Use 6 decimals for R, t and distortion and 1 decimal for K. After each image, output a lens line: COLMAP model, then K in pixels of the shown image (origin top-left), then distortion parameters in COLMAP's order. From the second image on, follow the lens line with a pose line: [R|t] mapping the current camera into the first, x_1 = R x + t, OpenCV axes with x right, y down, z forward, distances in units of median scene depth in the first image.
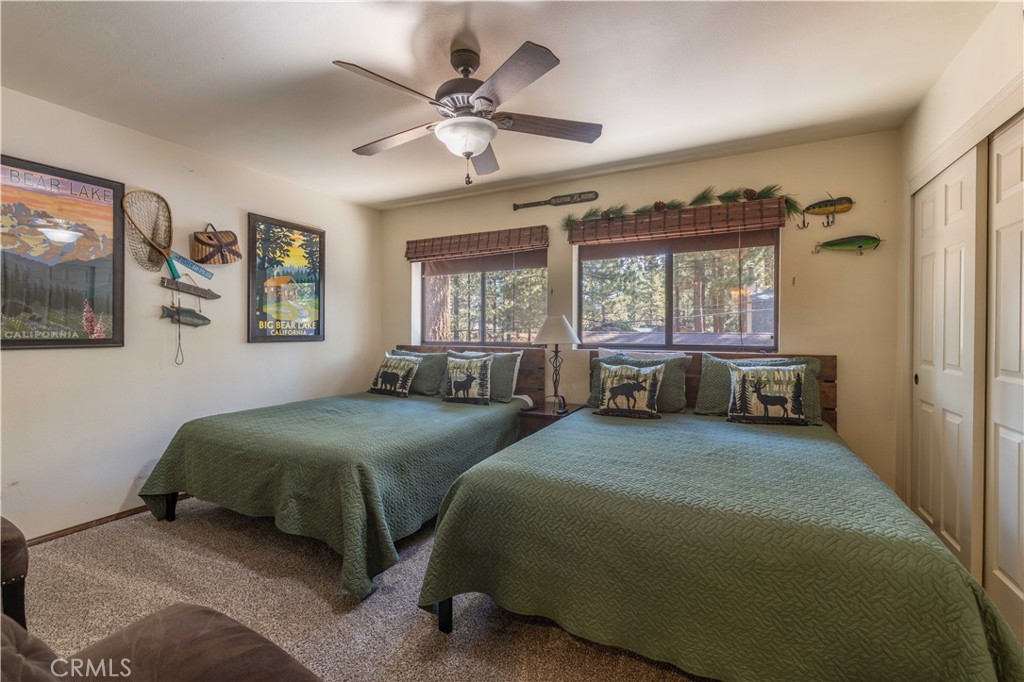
lens RADIAL K [[445.1, 0, 503.5], [0, 445.1, 333.1], [0, 0, 1]] dist [0.001682, 0.000469]
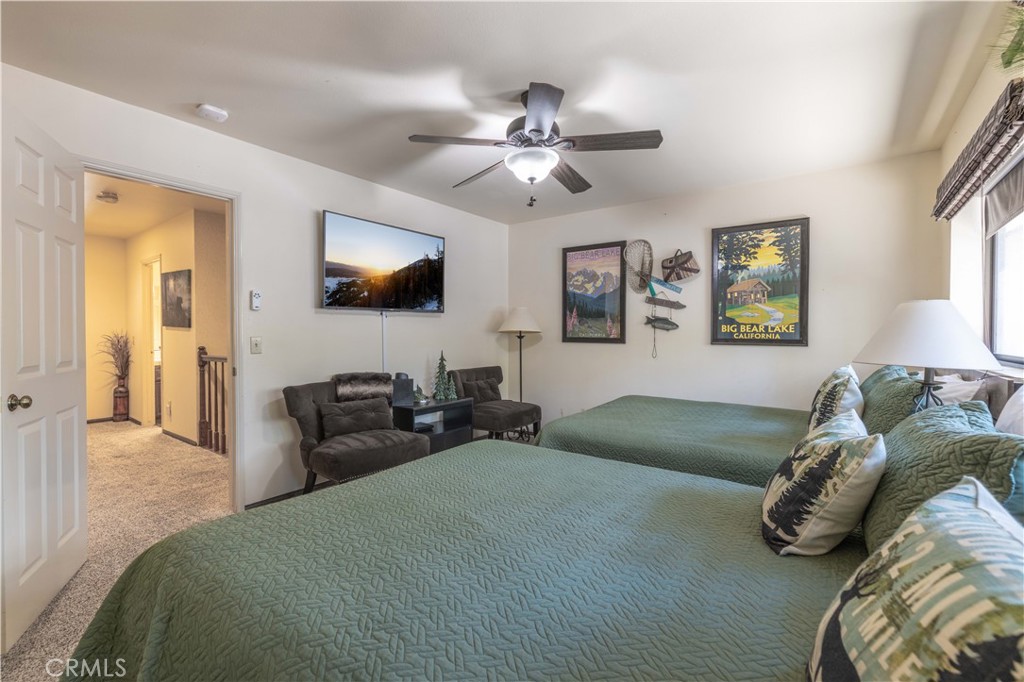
lens RADIAL K [[445.1, 0, 504.3], [0, 445.1, 339.2], [0, 0, 1]] dist [0.001682, 0.000469]
pose [[-0.150959, 0.016675, -0.988399, 0.610730], [-0.008919, 0.999794, 0.018229, -0.007413], [0.988500, 0.011567, -0.150779, 0.635867]]
